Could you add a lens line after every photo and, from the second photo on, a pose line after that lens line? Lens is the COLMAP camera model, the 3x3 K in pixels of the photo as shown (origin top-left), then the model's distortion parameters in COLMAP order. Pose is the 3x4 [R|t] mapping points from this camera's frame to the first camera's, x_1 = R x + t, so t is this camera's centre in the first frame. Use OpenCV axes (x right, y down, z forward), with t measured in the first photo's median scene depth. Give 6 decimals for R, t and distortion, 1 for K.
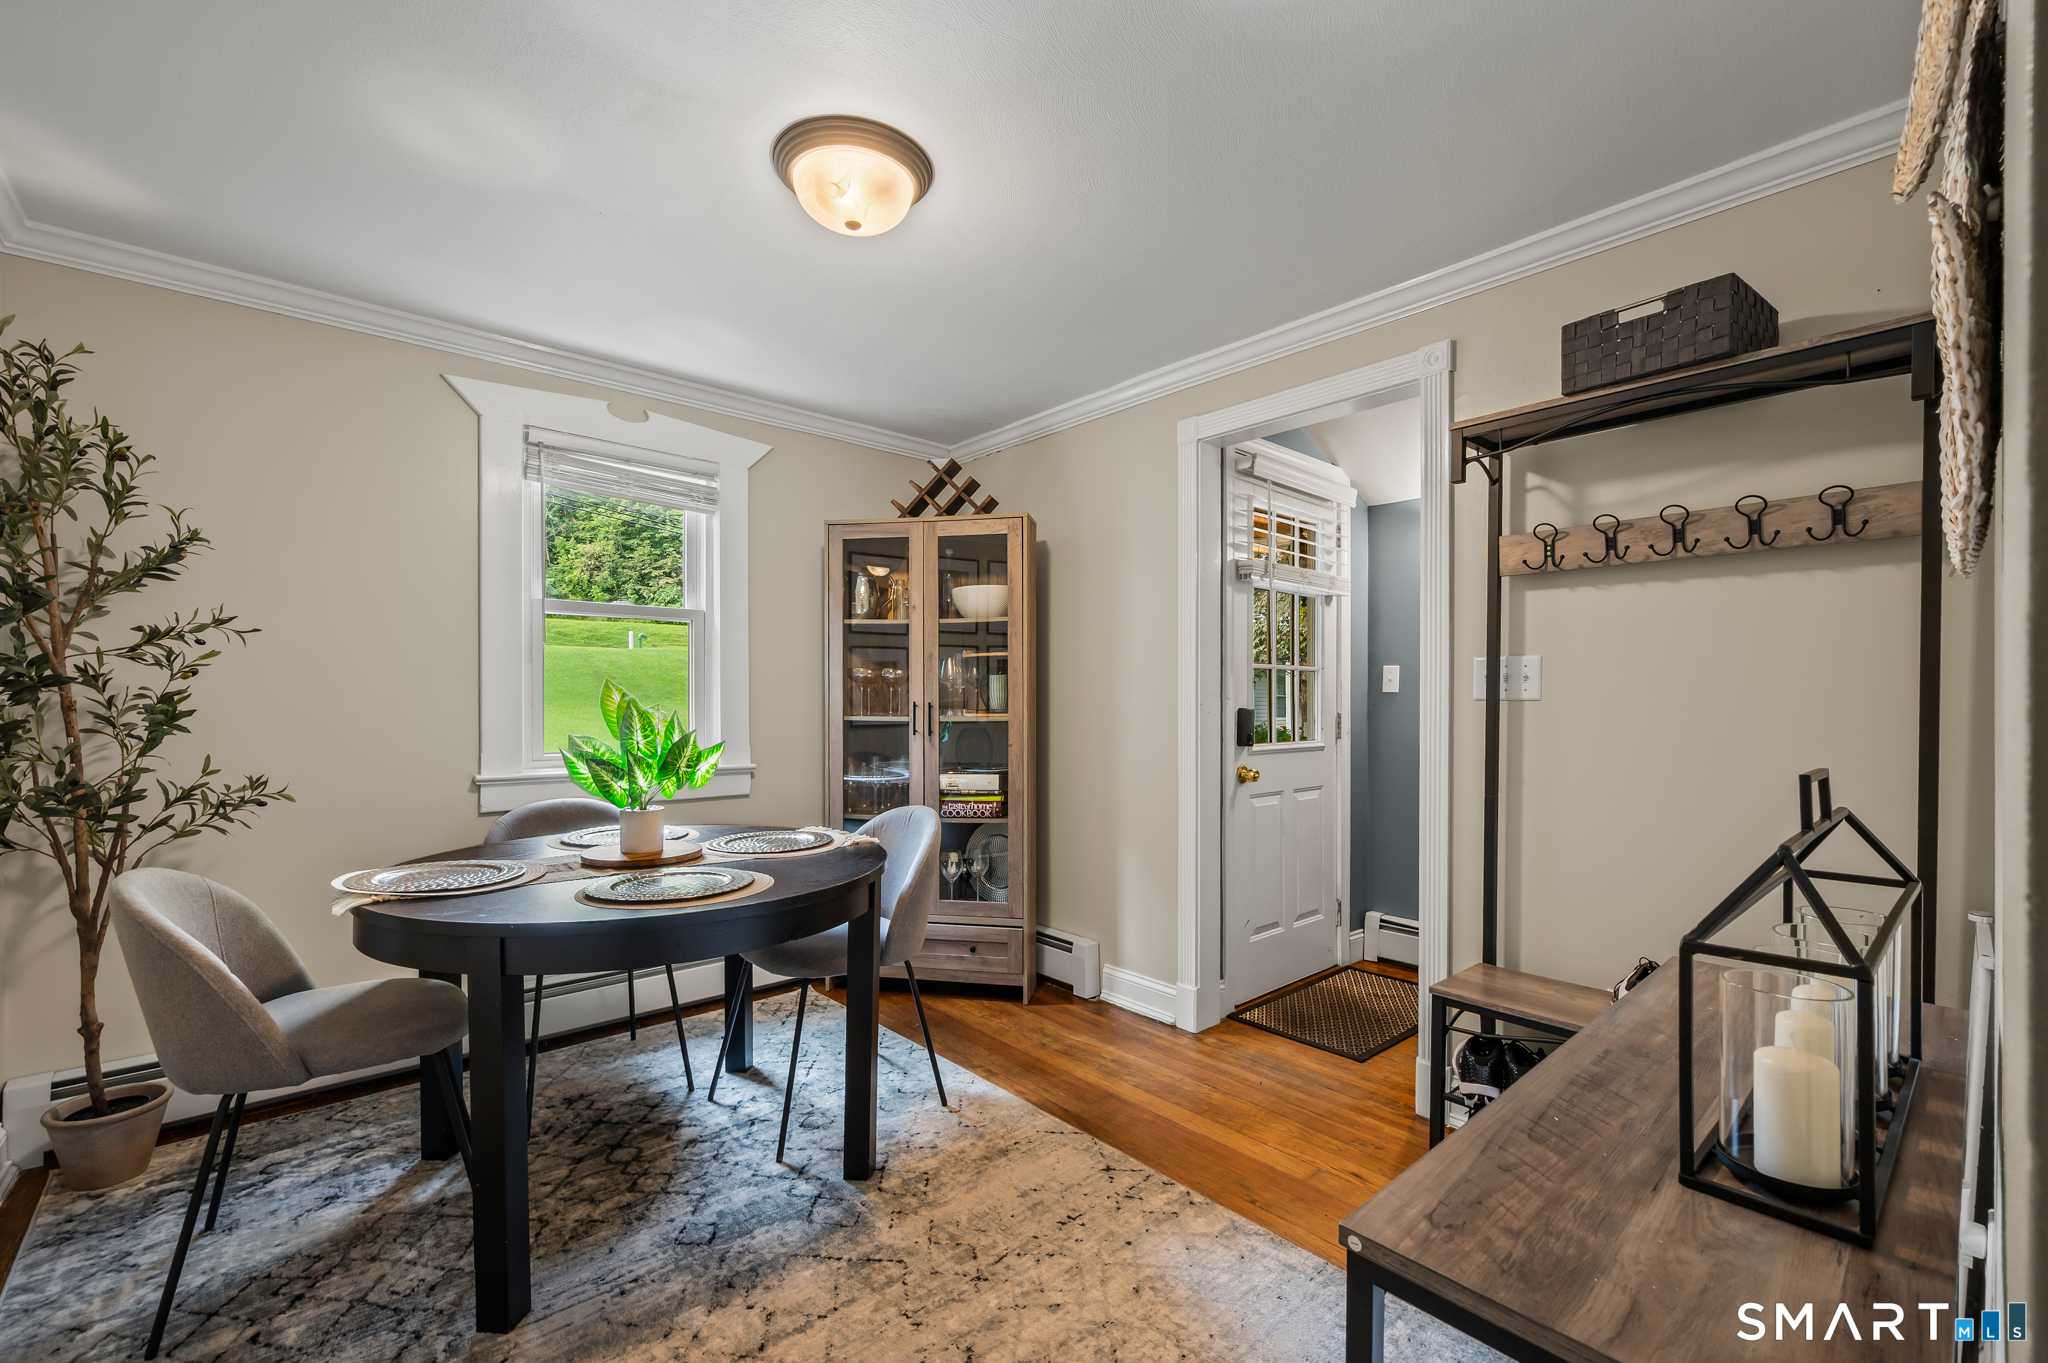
lens RADIAL K [[850.9, 0, 1023.2], [0, 850.9, 699.8], [0, 0, 1]] dist [0.000327, 0.000225]
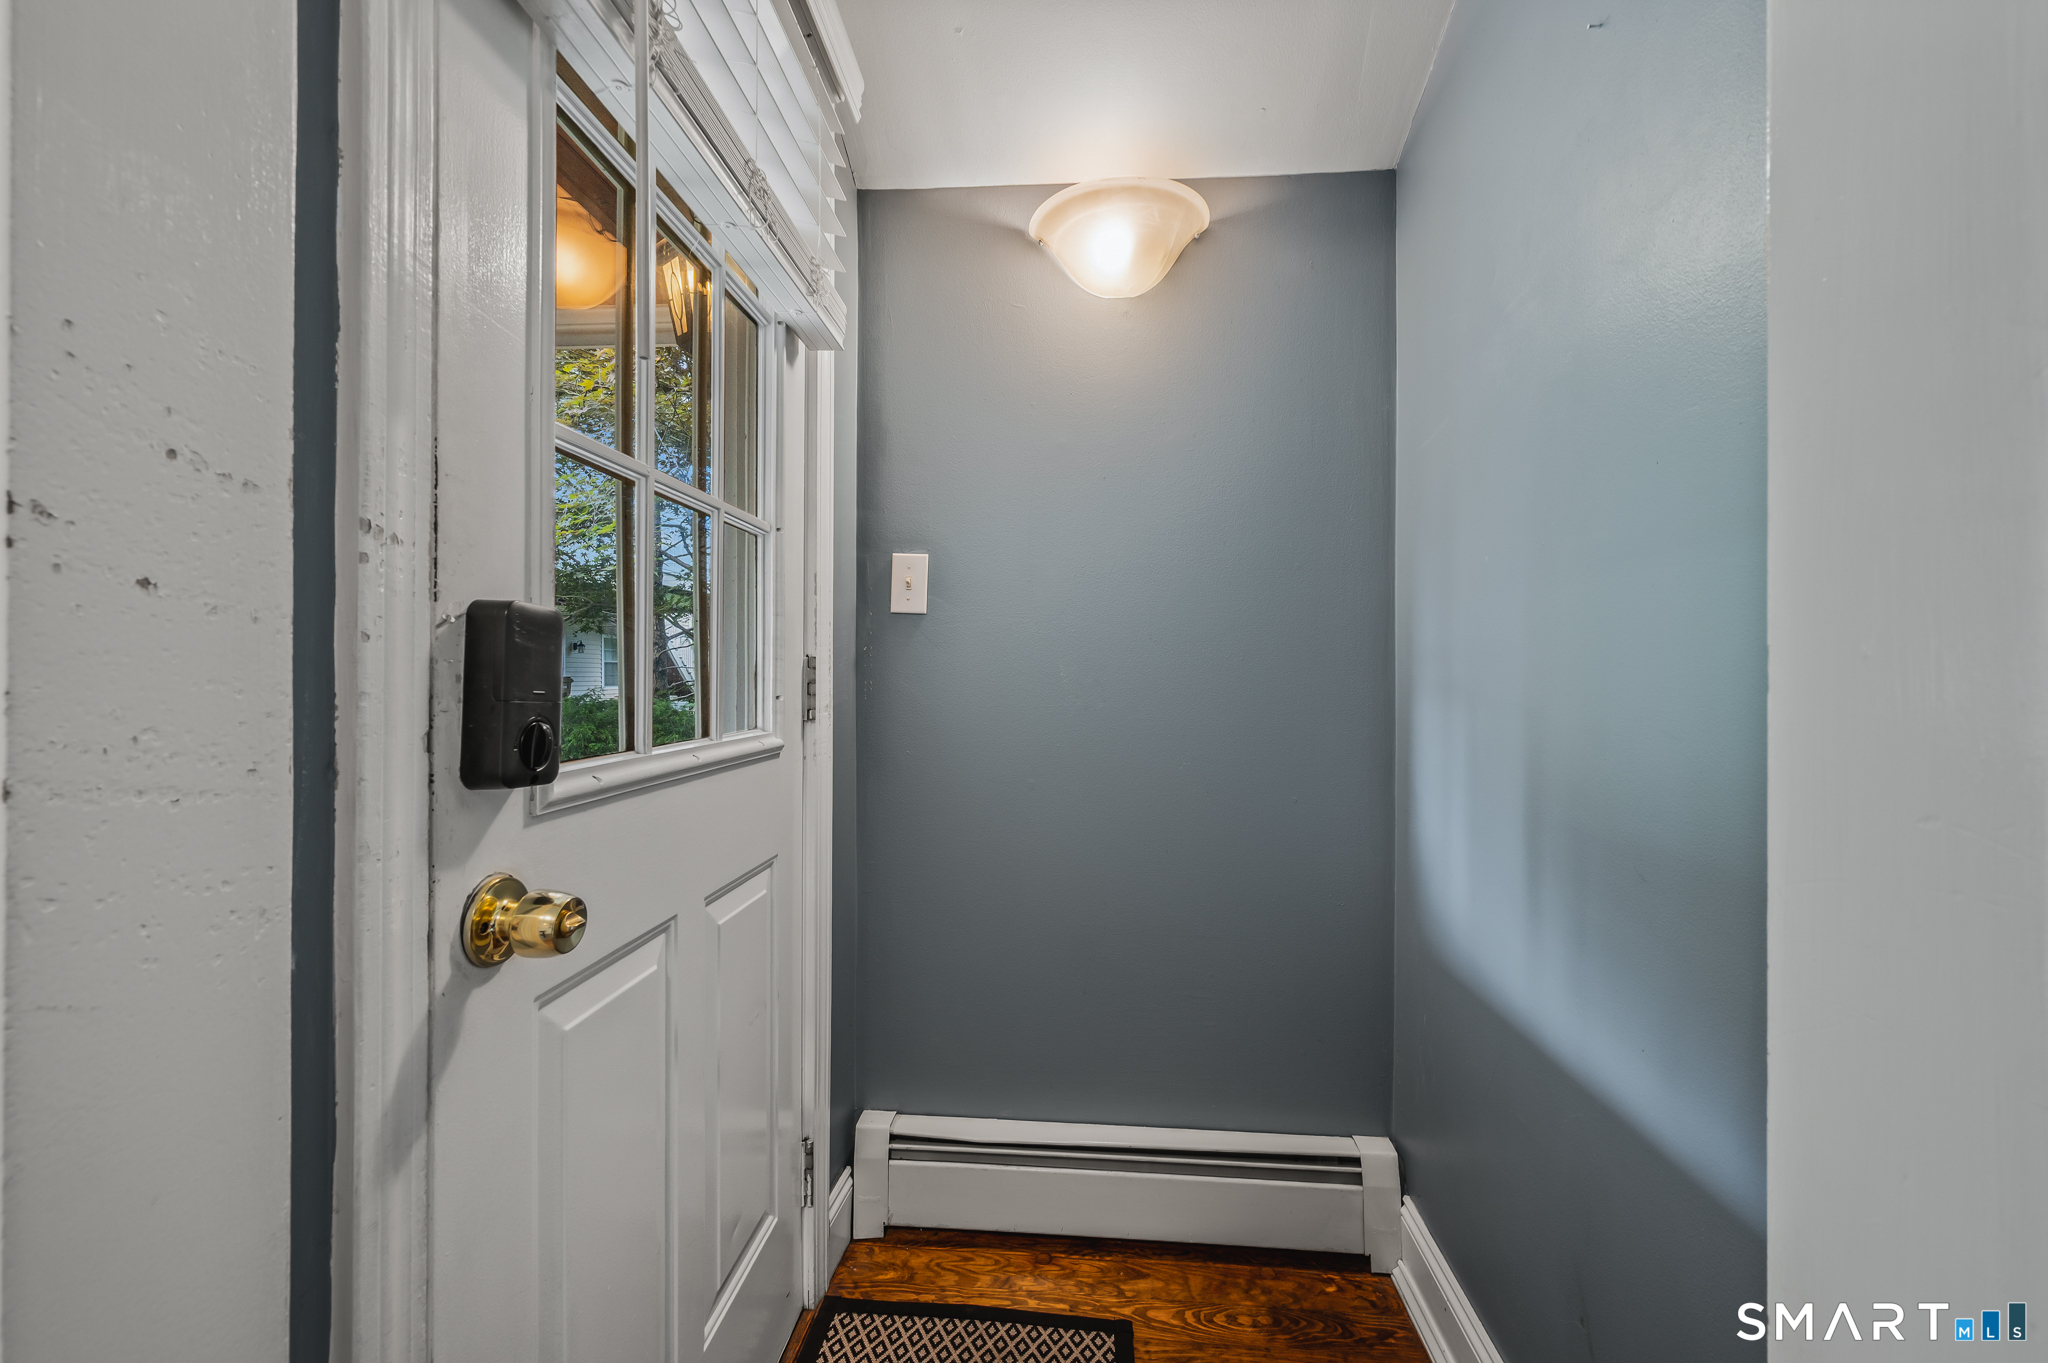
lens RADIAL K [[813.0, 0, 1028.9], [0, 813.0, 670.1], [0, 0, 1]] dist [0.000192, 0.000104]
pose [[0.716977, 0.002795, 0.697092, 0.201149], [-0.000071, 0.999992, -0.003937, 0.025655], [-0.697097, 0.002773, 0.716971, 0.724914]]
